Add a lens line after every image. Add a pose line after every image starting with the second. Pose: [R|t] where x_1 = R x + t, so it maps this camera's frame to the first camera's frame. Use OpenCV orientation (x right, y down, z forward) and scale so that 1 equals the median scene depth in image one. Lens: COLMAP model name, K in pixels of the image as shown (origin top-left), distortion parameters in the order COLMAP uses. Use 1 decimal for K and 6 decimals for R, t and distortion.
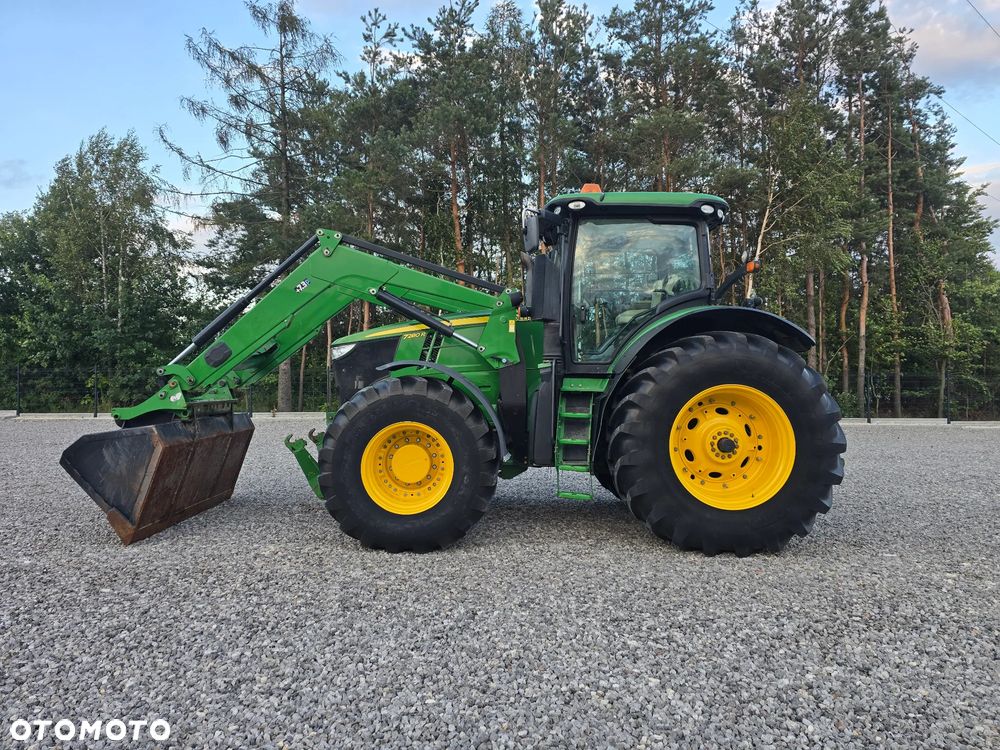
lens RADIAL K [[669.0, 0, 506.5], [0, 669.0, 364.3], [0, 0, 1]] dist [0.037822, -0.027853]
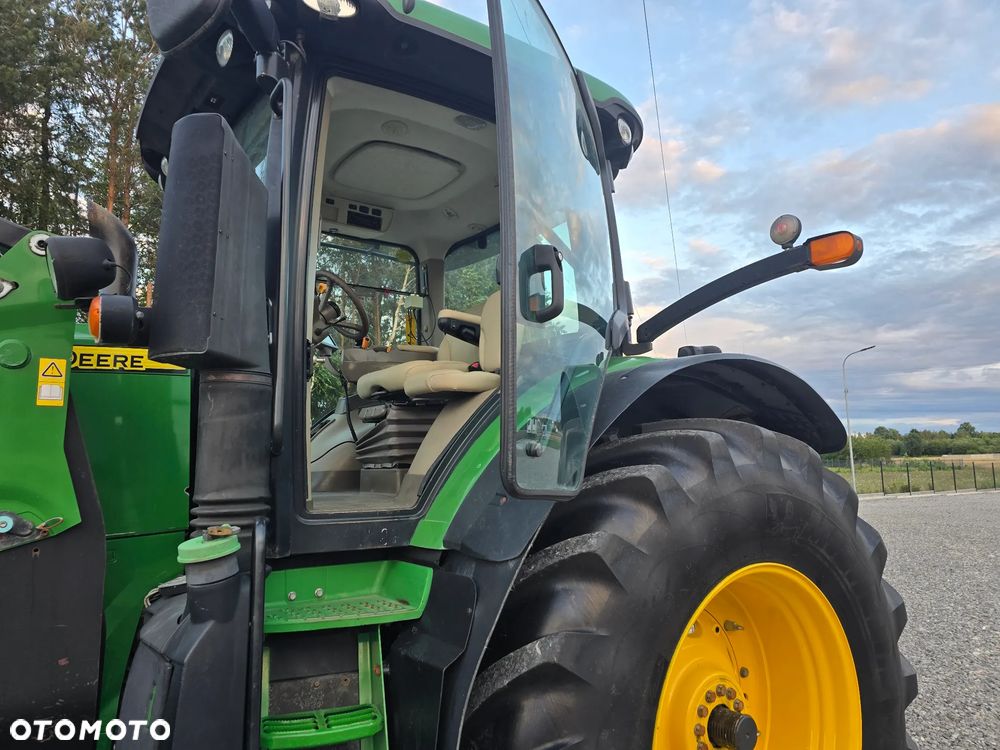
lens RADIAL K [[669.0, 0, 496.8], [0, 669.0, 372.7], [0, 0, 1]] dist [0.037822, -0.027853]
pose [[0.824646, 0.056213, 0.562849, 0.002865], [0.006905, 0.993975, -0.109387, -0.032872], [-0.565607, 0.094092, 0.819290, 0.730124]]
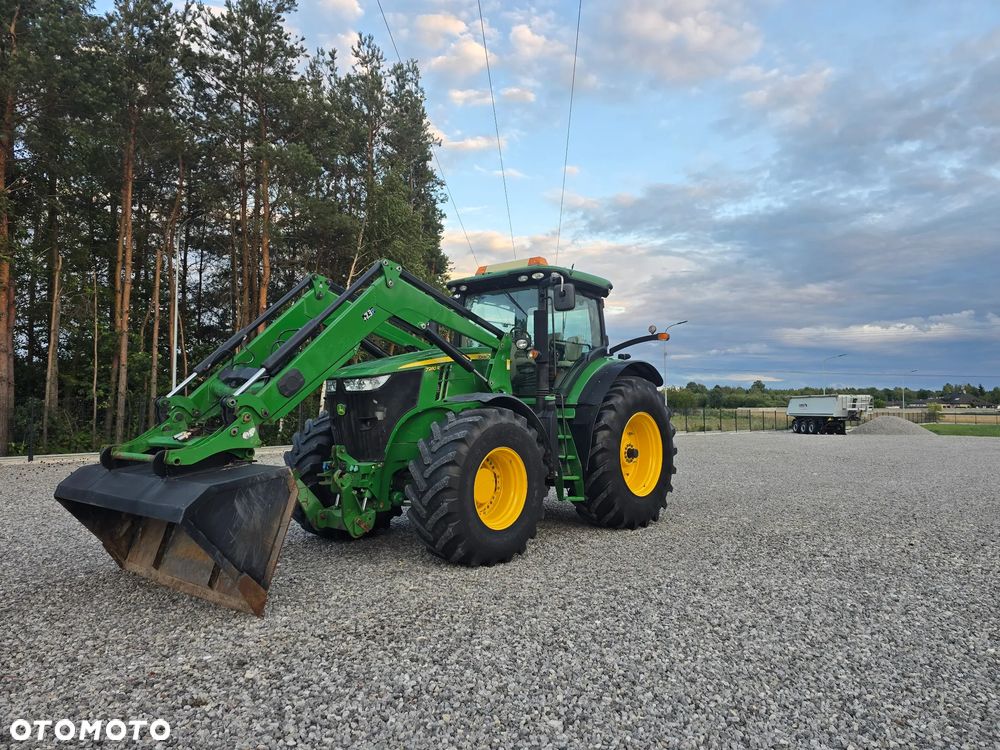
lens RADIAL K [[669.0, 0, 504.2], [0, 669.0, 378.1], [0, 0, 1]] dist [0.037822, -0.027853]
pose [[0.665268, 0.028652, 0.746055, -0.933441], [-0.013594, 0.999563, -0.026266, -0.002081], [-0.746481, 0.007332, 0.665367, 0.223708]]
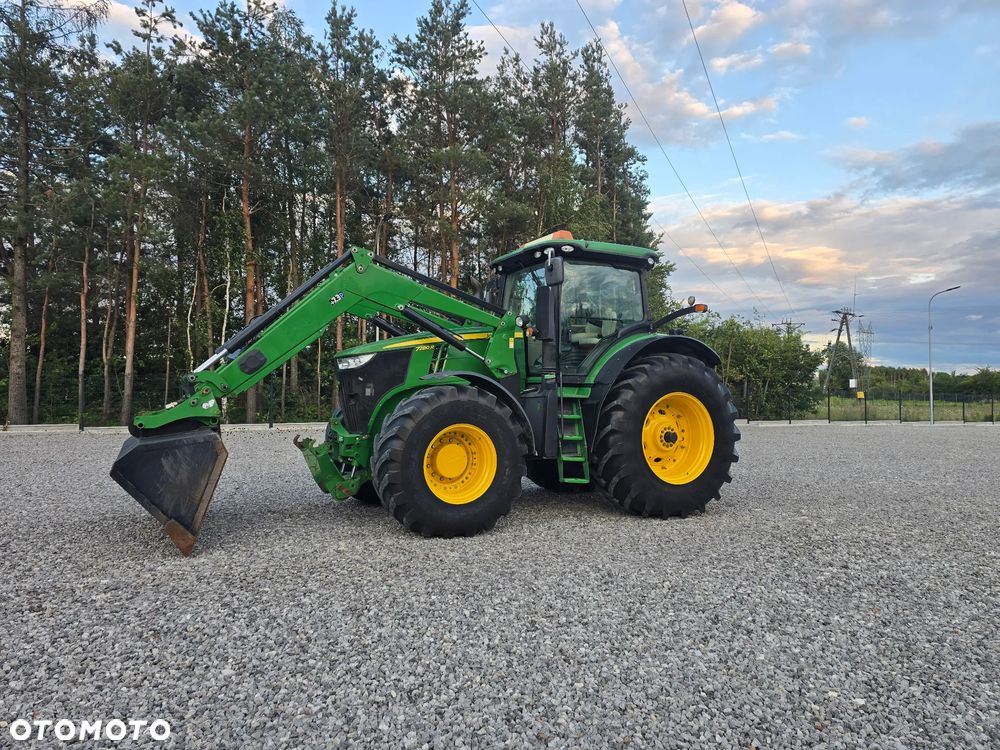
lens RADIAL K [[669.0, 0, 500.8], [0, 669.0, 352.3], [0, 0, 1]] dist [0.037822, -0.027853]
pose [[0.903191, 0.026929, 0.428393, -0.548621], [-0.014805, 0.999391, -0.031609, -0.002260], [-0.428983, 0.022206, 0.903039, -0.073925]]
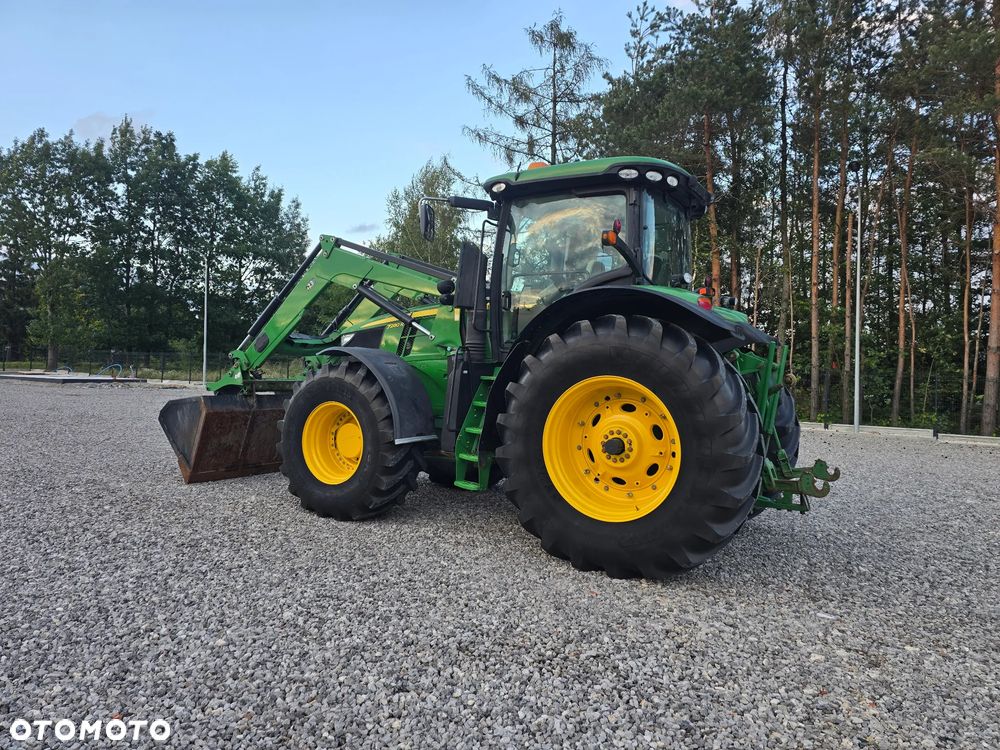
lens RADIAL K [[669.0, 0, 505.4], [0, 669.0, 371.2], [0, 0, 1]] dist [0.037822, -0.027853]
pose [[0.849037, 0.023063, -0.527830, 0.640477], [-0.018279, 0.999731, 0.014279, 0.013335], [0.528017, -0.002475, 0.849230, 0.189623]]
